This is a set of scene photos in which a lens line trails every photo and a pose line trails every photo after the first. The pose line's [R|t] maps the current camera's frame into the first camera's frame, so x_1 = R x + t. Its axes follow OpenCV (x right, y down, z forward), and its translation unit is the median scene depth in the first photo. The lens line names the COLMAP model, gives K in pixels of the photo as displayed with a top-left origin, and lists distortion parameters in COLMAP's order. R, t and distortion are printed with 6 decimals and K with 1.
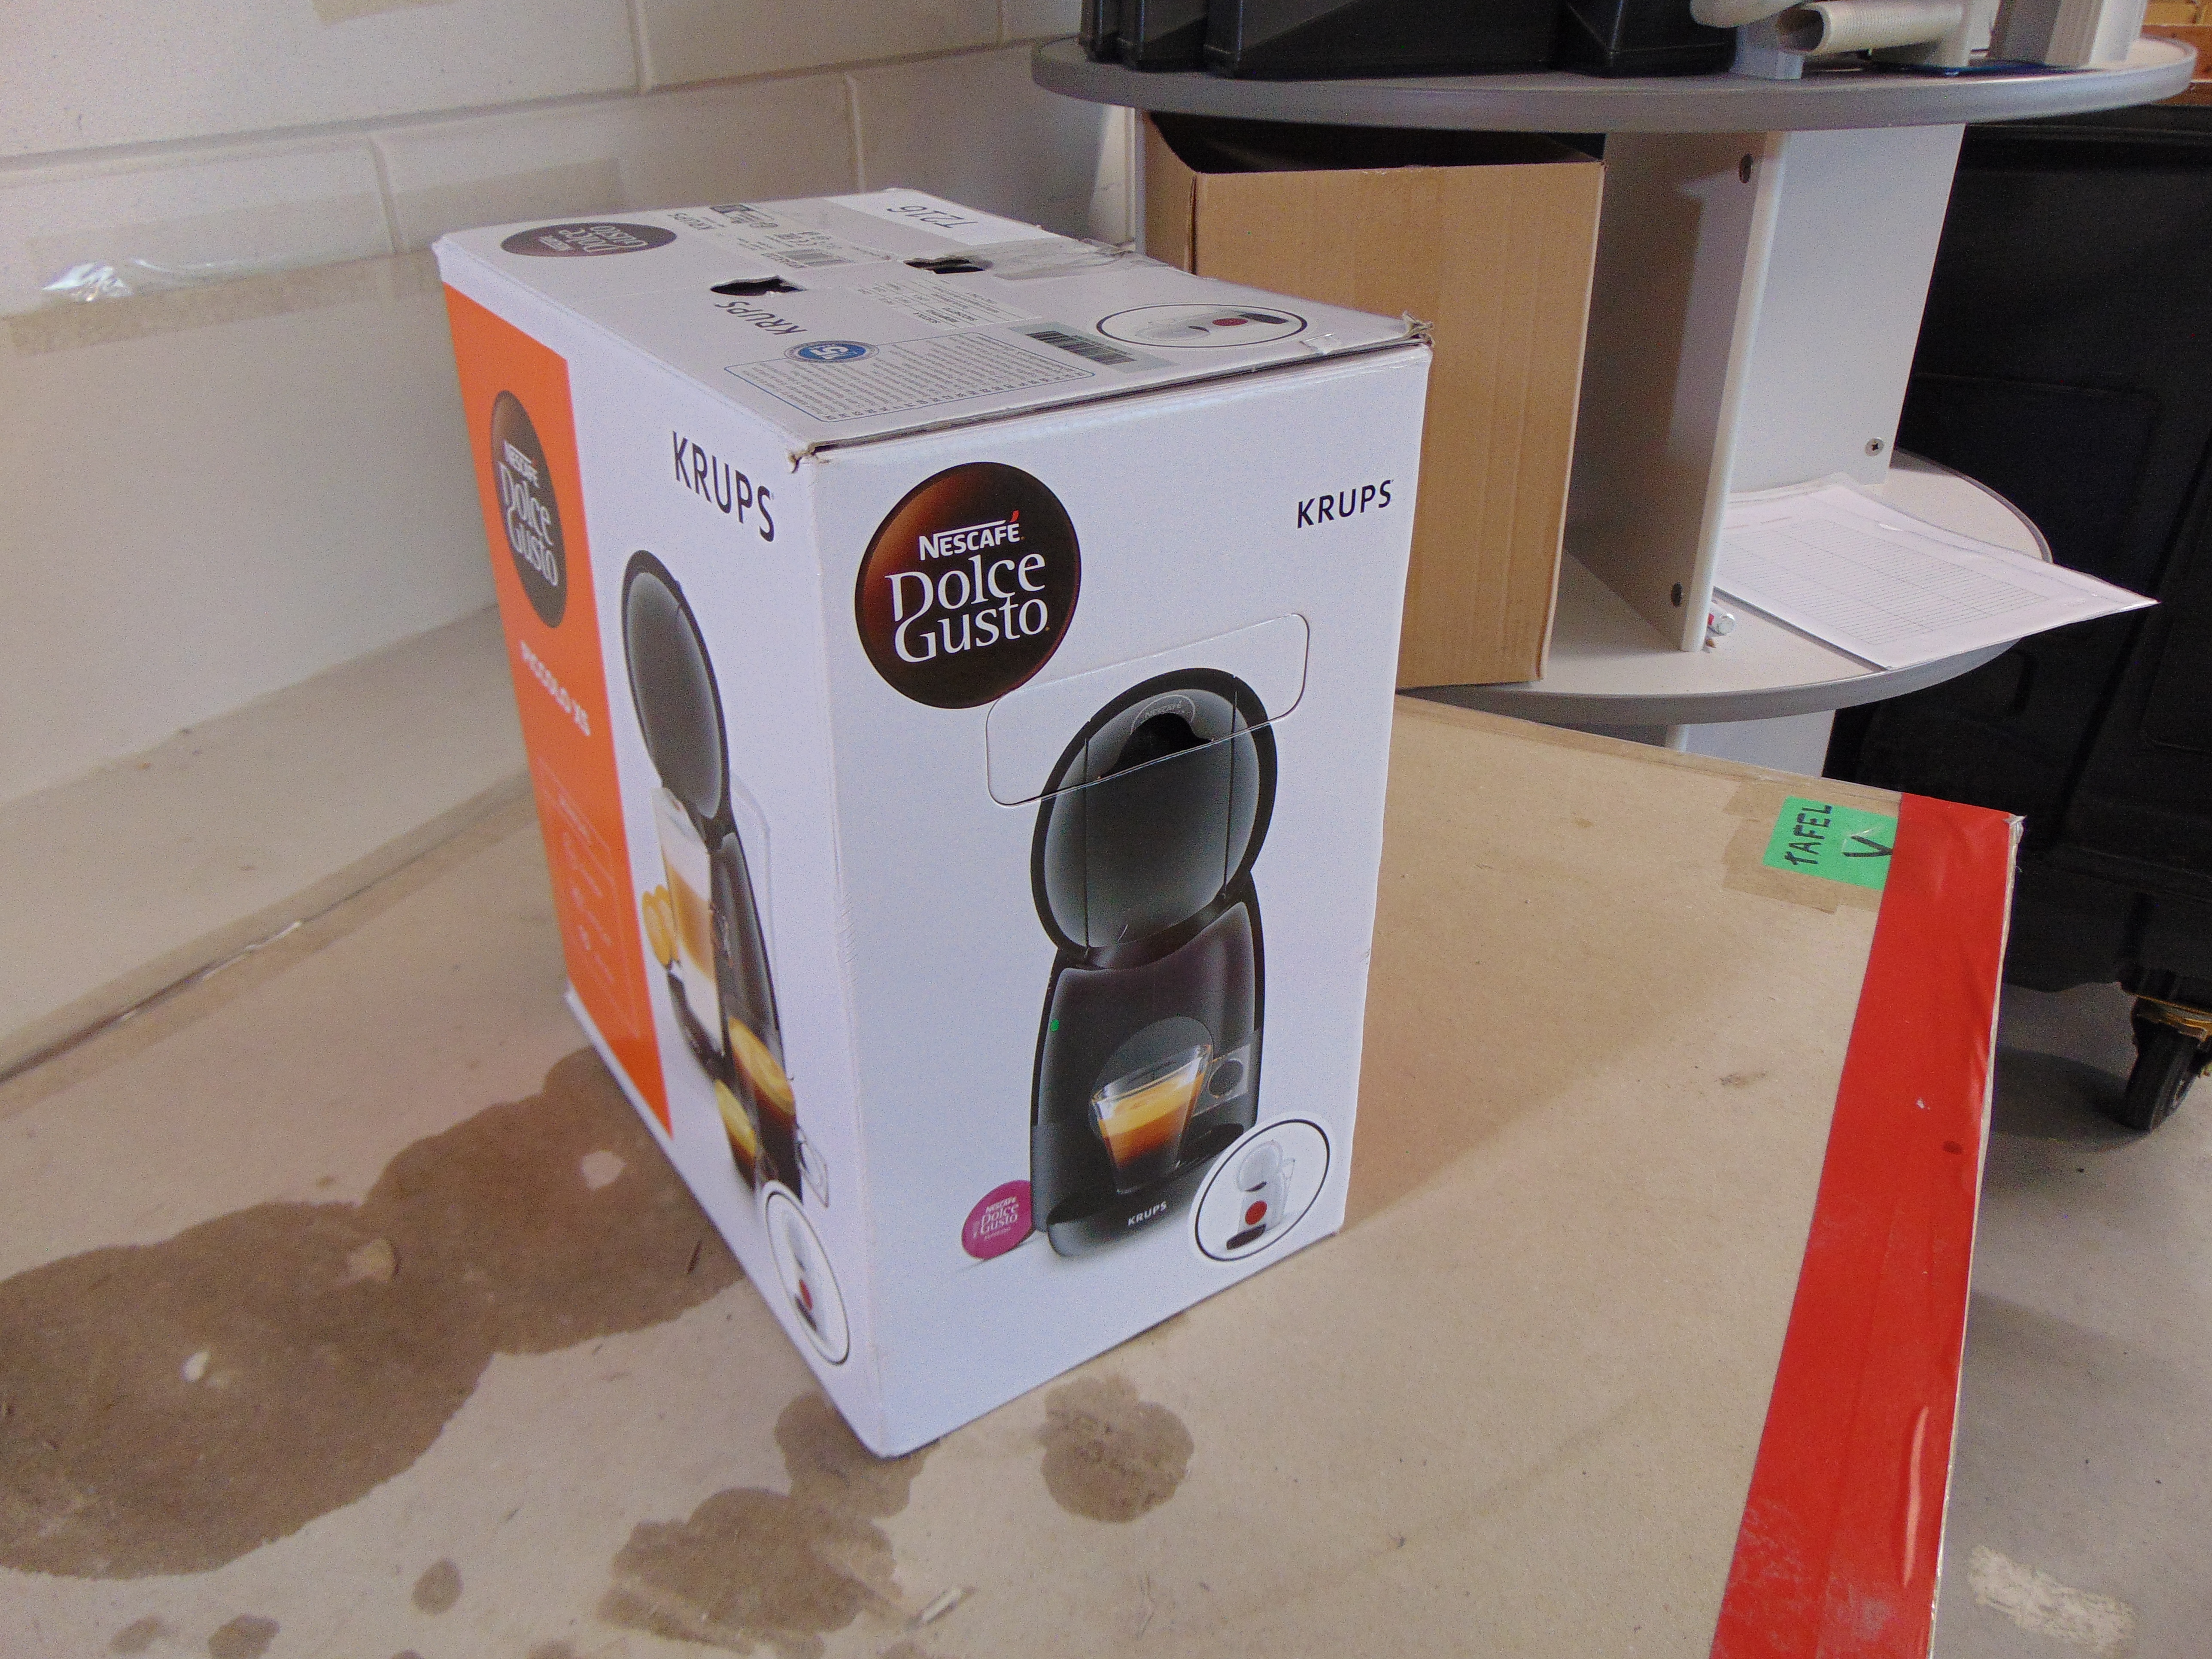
lens RADIAL K [[1660.8, 0, 1106.0], [0, 1660.8, 829.5], [0, 0, 1]] dist [-0.023637, 0.072071]
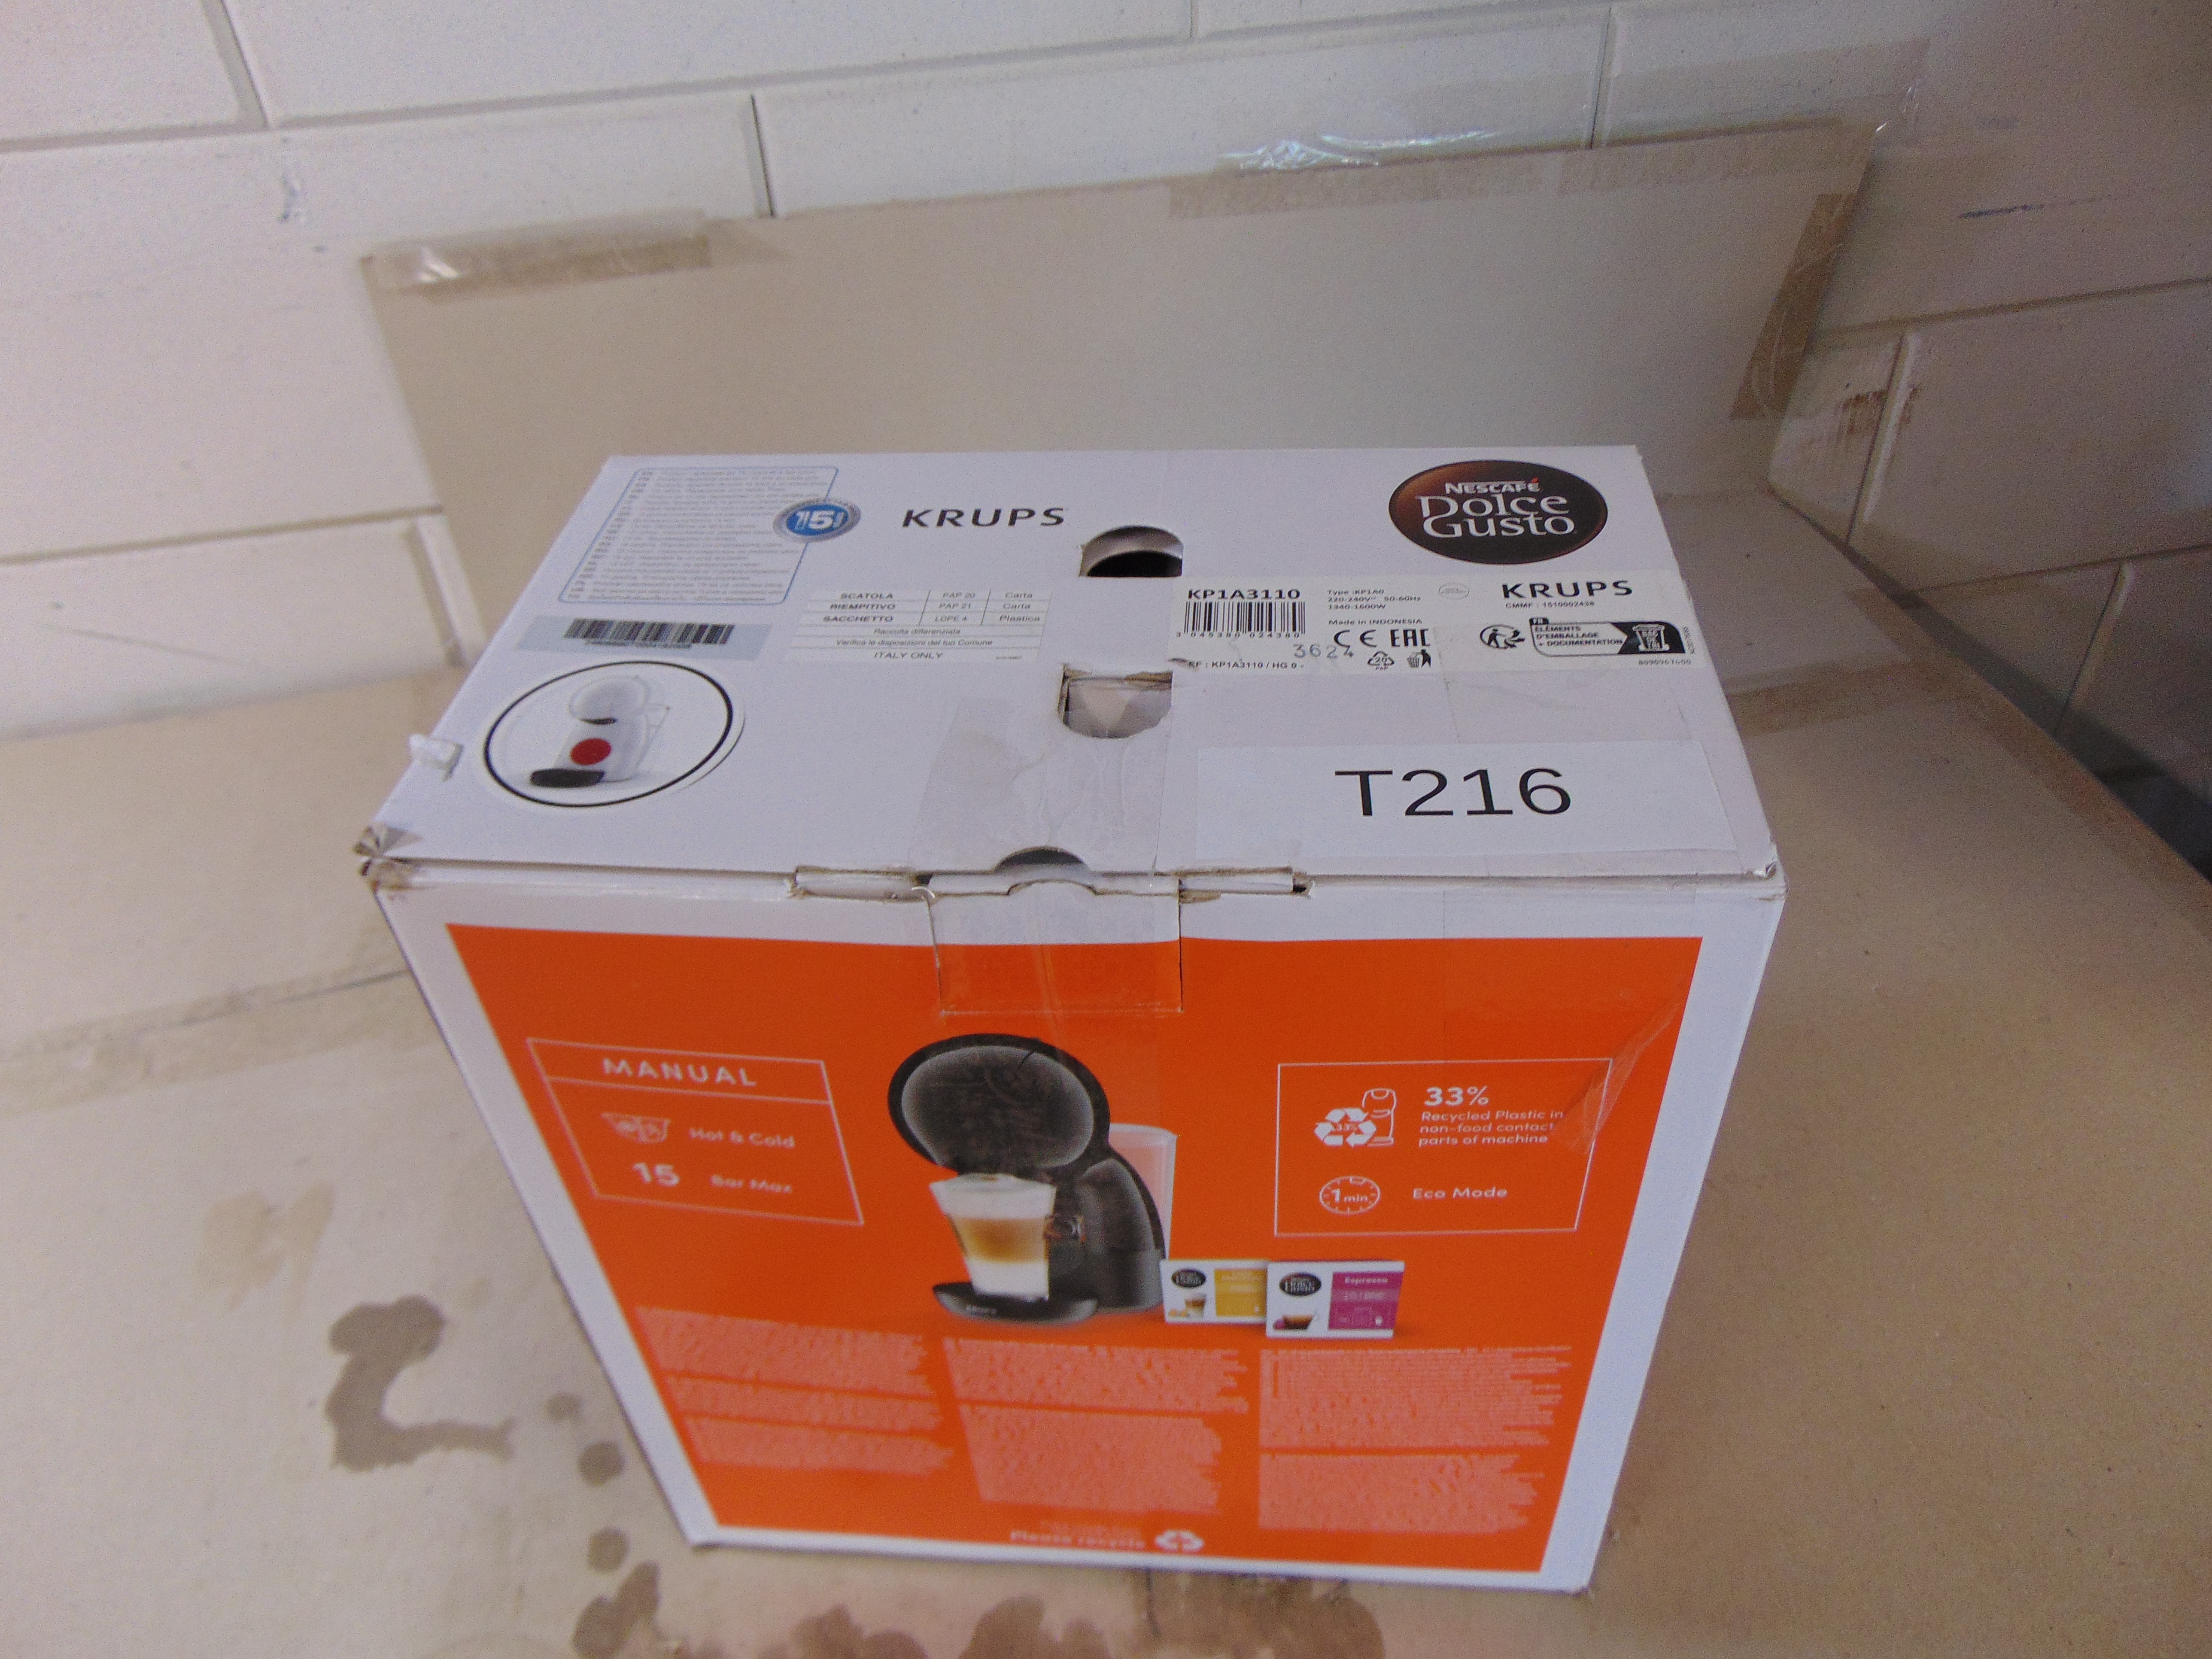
lens RADIAL K [[1650.7, 0, 1115.5], [0, 1650.7, 828.9], [0, 0, 1]] dist [0.003803, 0.018694]
pose [[0.651205, 0.466190, -0.598831, 0.147195], [-0.334324, 0.884610, 0.325105, -0.261646], [0.681292, -0.011507, 0.731921, 0.180768]]
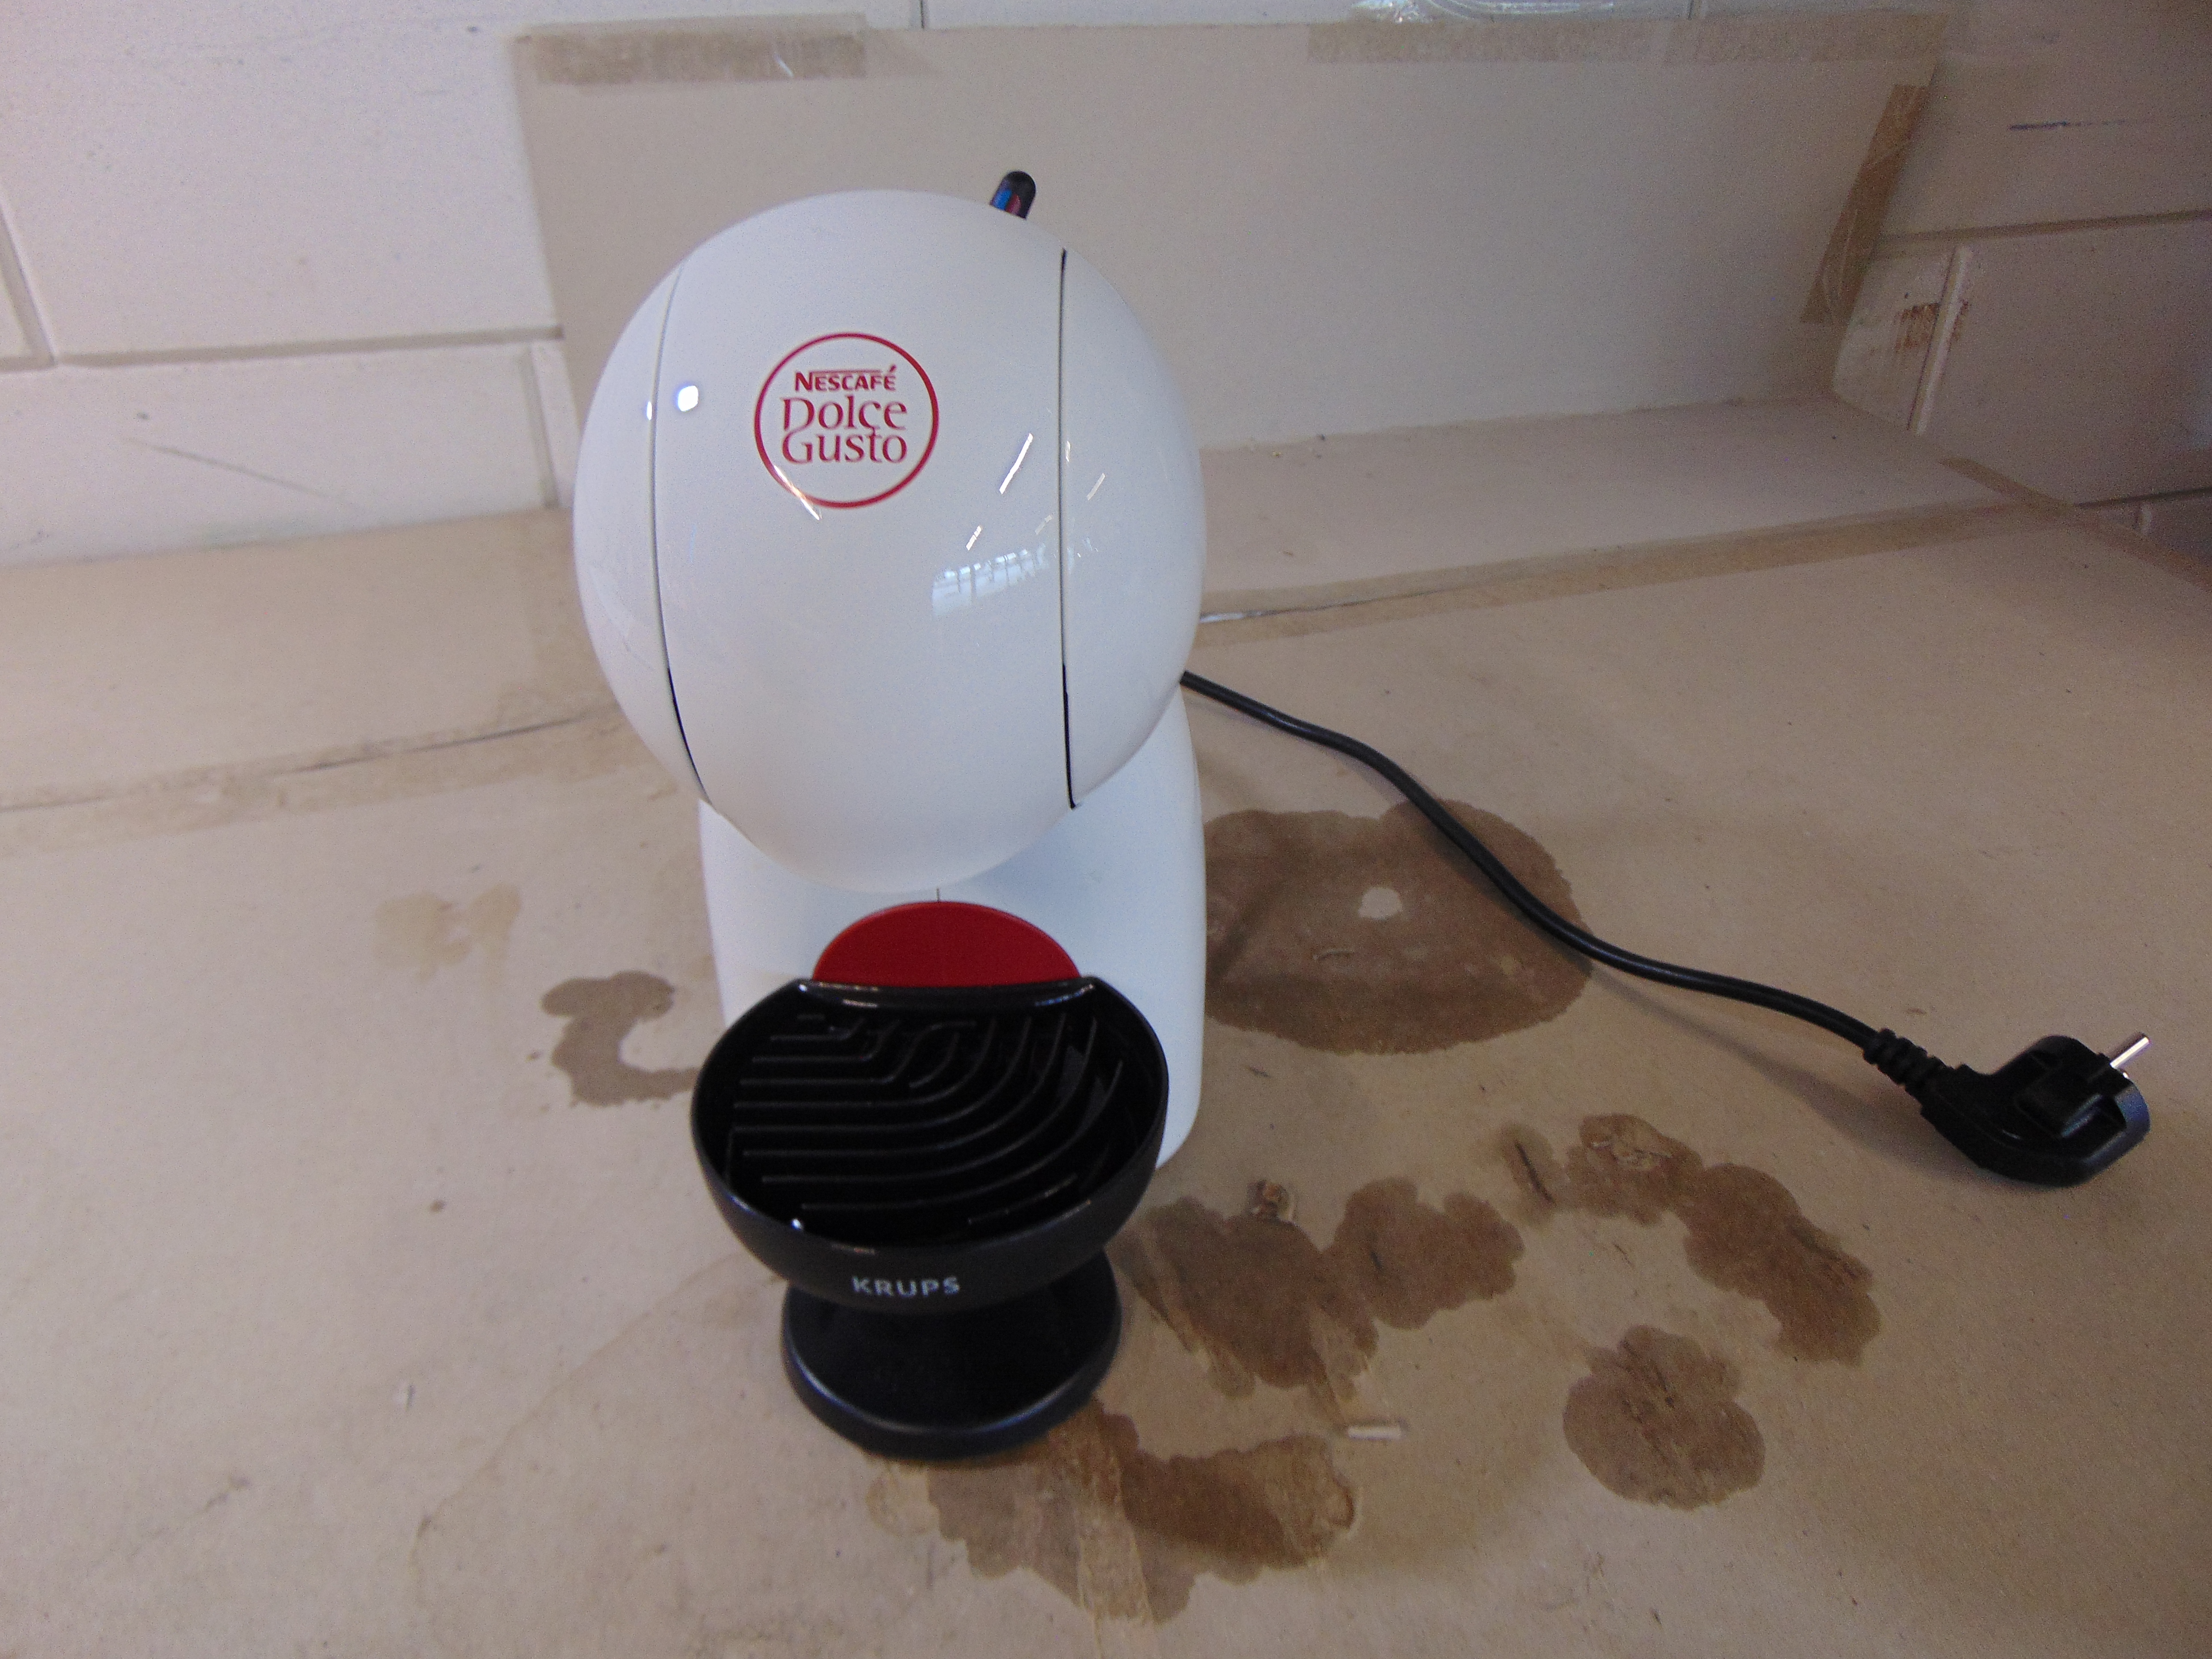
lens RADIAL K [[1656.4, 0, 1125.1], [0, 1656.4, 821.6], [0, 0, 1]] dist [0.003337, 0.008702]
pose [[0.703465, 0.381408, -0.599721, 0.115284], [-0.348823, 0.920470, 0.176231, 0.029384], [0.619241, 0.085224, 0.780562, 0.102339]]
